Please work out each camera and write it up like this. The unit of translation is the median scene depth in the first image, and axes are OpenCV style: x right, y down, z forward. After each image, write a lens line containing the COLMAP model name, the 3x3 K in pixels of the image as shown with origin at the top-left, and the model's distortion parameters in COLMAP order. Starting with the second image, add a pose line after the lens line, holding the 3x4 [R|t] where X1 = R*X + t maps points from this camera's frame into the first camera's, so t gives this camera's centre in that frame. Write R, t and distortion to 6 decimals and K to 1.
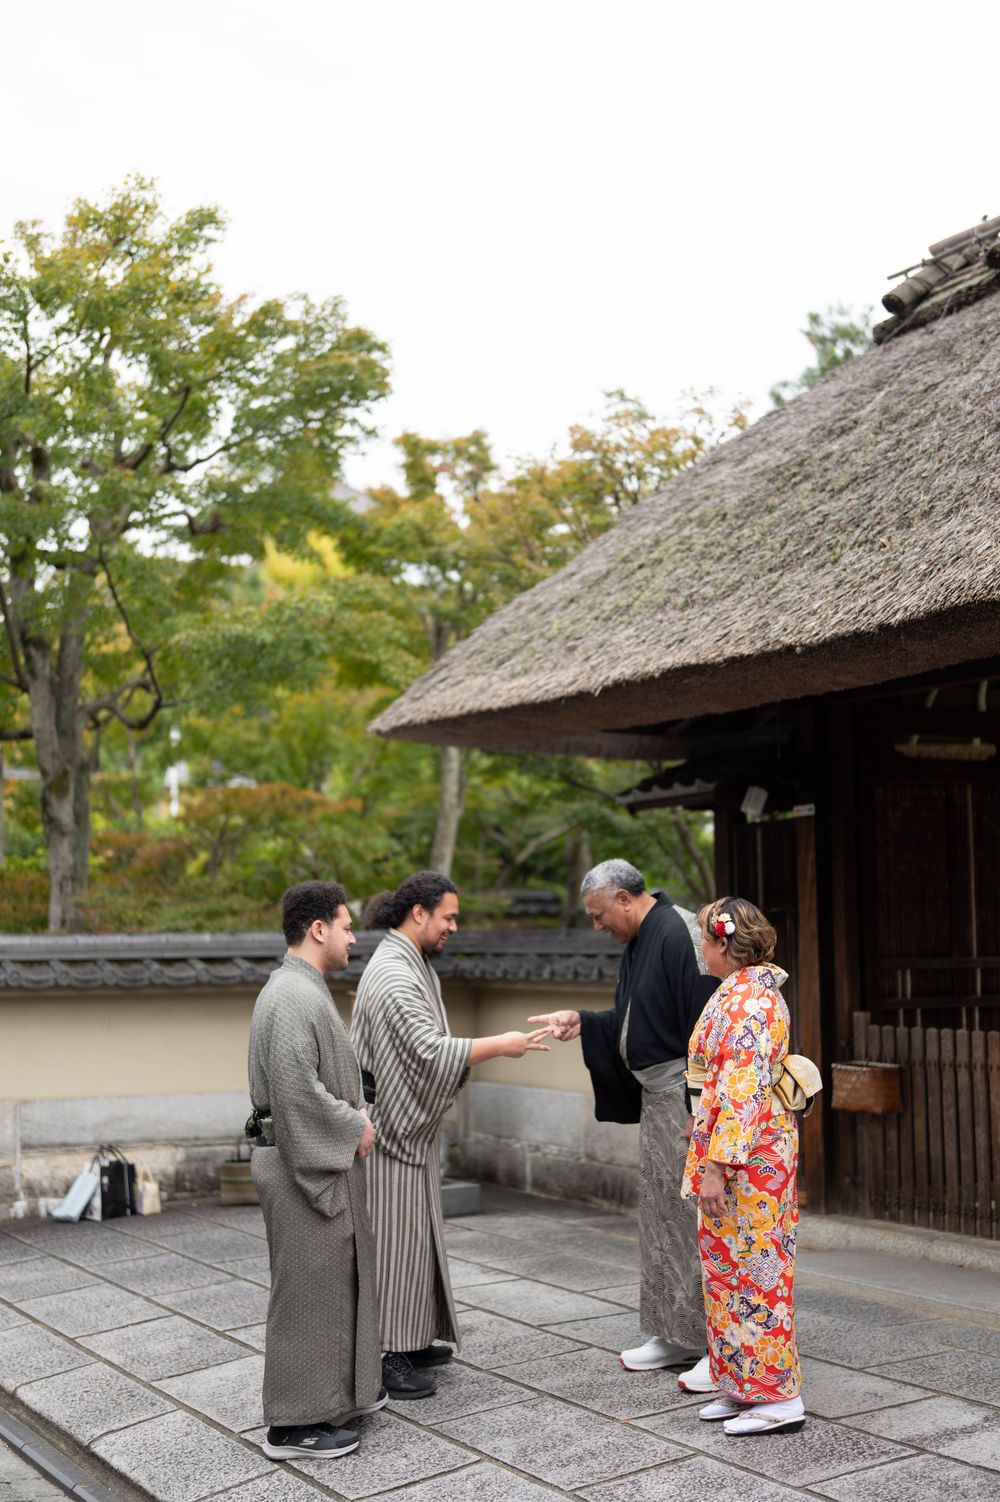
lens RADIAL K [[2081.6, 0, 500.0], [0, 2081.6, 751.0], [0, 0, 1]] dist [-0.010642, -0.109855]
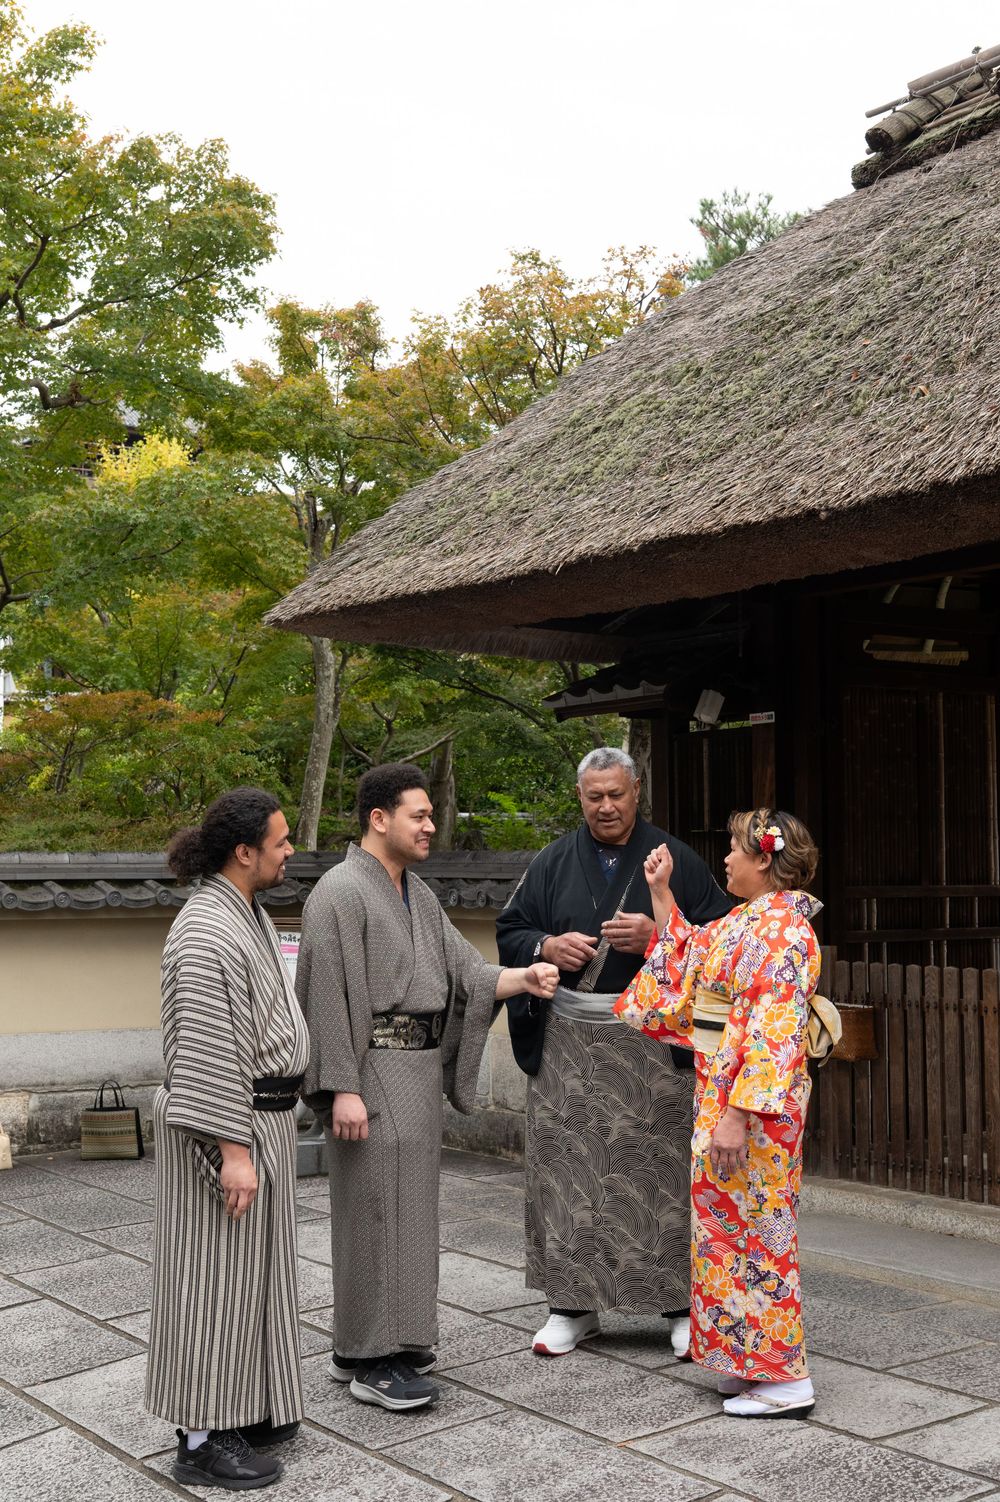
lens RADIAL K [[2081.6, 0, 500.0], [0, 2081.6, 751.0], [0, 0, 1]] dist [-0.010642, -0.109855]
pose [[0.996261, 0.011951, 0.085561, -0.042805], [-0.014917, 0.999307, 0.034108, 0.014886], [-0.085094, -0.035257, 0.995749, 0.136516]]
